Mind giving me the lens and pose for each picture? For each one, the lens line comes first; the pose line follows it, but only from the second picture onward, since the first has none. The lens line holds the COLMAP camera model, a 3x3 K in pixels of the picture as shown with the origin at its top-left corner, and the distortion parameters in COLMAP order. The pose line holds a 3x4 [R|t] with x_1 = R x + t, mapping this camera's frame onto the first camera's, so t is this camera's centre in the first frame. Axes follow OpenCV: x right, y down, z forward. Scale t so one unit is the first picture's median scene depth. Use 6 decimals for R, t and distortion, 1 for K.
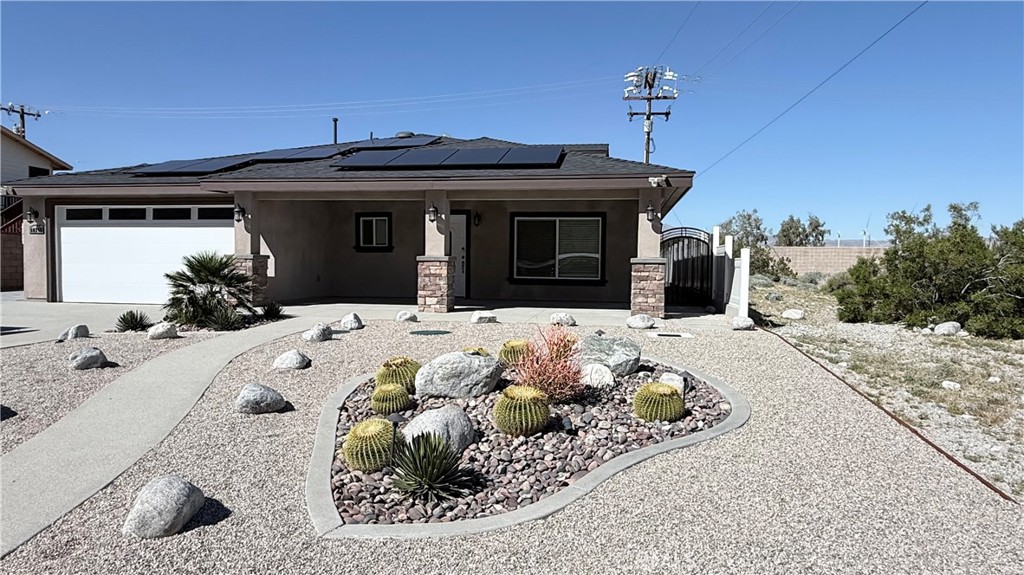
lens RADIAL K [[633.5, 0, 512.0], [0, 633.5, 287.5], [0, 0, 1]] dist [0.000499, -0.000112]
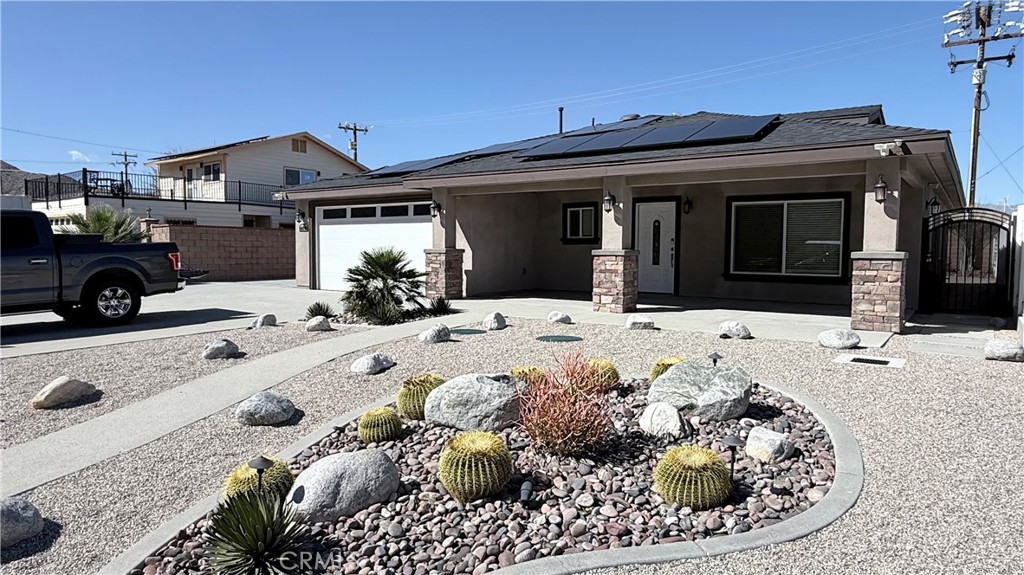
lens RADIAL K [[633.5, 0, 512.0], [0, 633.5, 287.5], [0, 0, 1]] dist [0.000499, -0.000112]
pose [[0.897848, 0.022228, -0.439745, 0.143372], [-0.013428, 0.999643, 0.023112, -0.014432], [0.440101, -0.014846, 0.897825, 0.122747]]
